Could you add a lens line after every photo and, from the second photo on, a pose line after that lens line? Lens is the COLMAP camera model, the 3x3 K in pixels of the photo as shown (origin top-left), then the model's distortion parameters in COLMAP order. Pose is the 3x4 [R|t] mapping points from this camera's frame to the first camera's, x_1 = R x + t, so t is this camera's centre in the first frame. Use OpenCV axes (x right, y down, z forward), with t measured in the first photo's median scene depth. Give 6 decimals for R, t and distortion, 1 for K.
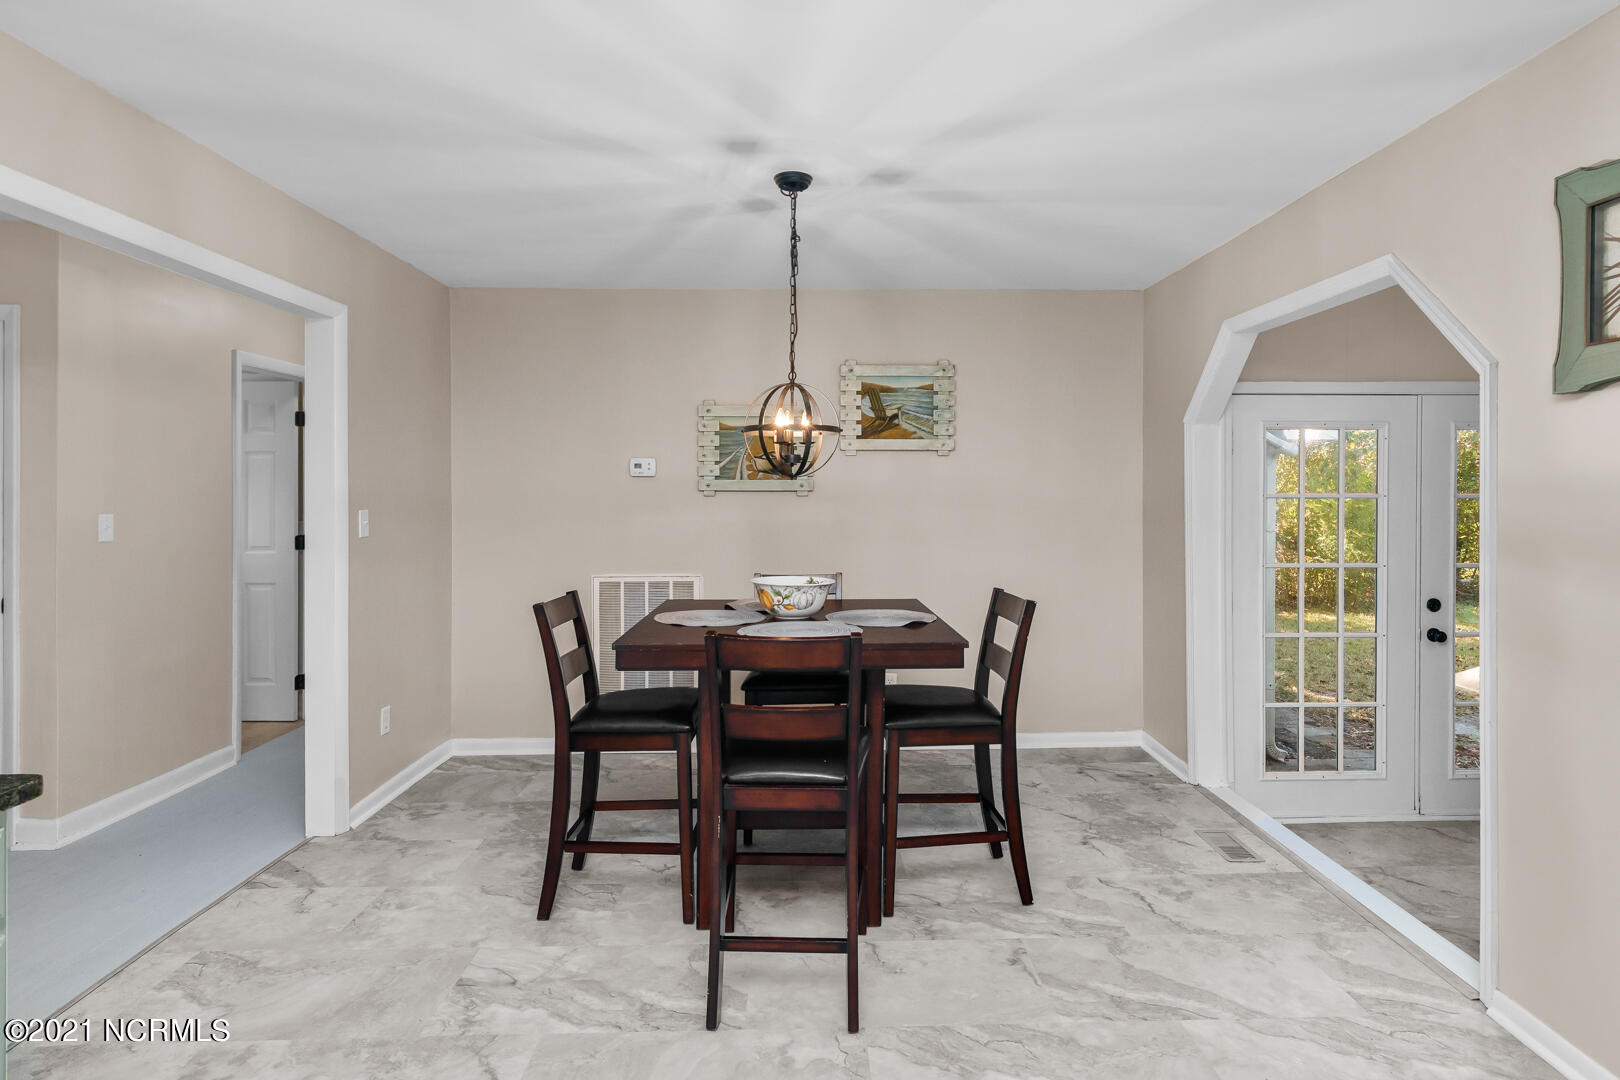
lens RADIAL K [[828.7, 0, 829.9], [0, 828.7, 493.4], [0, 0, 1]] dist [0.004063, 0.000086]
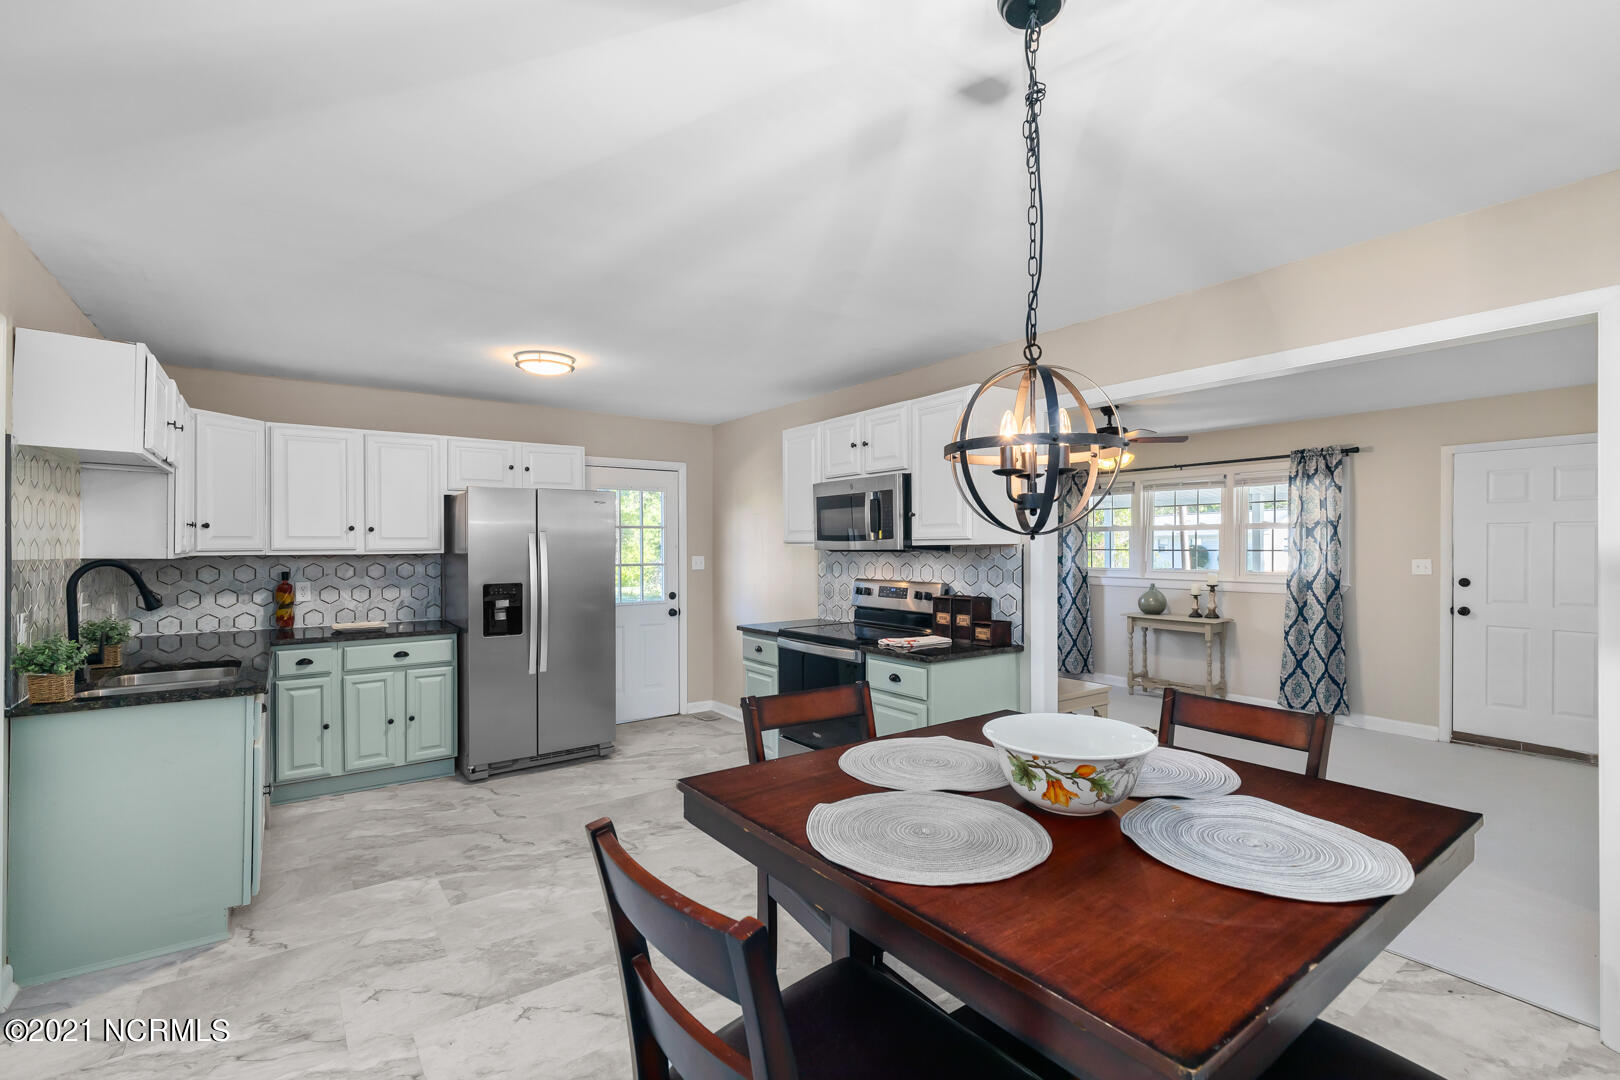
lens RADIAL K [[726.2, 0, 830.3], [0, 726.2, 545.7], [0, 0, 1]] dist [0.003100, -0.000853]
pose [[-0.814919, -0.001006, -0.579574, 0.324515], [0.002122, 0.999987, -0.004720, -0.009672], [0.579571, -0.005076, -0.814906, 1.227165]]
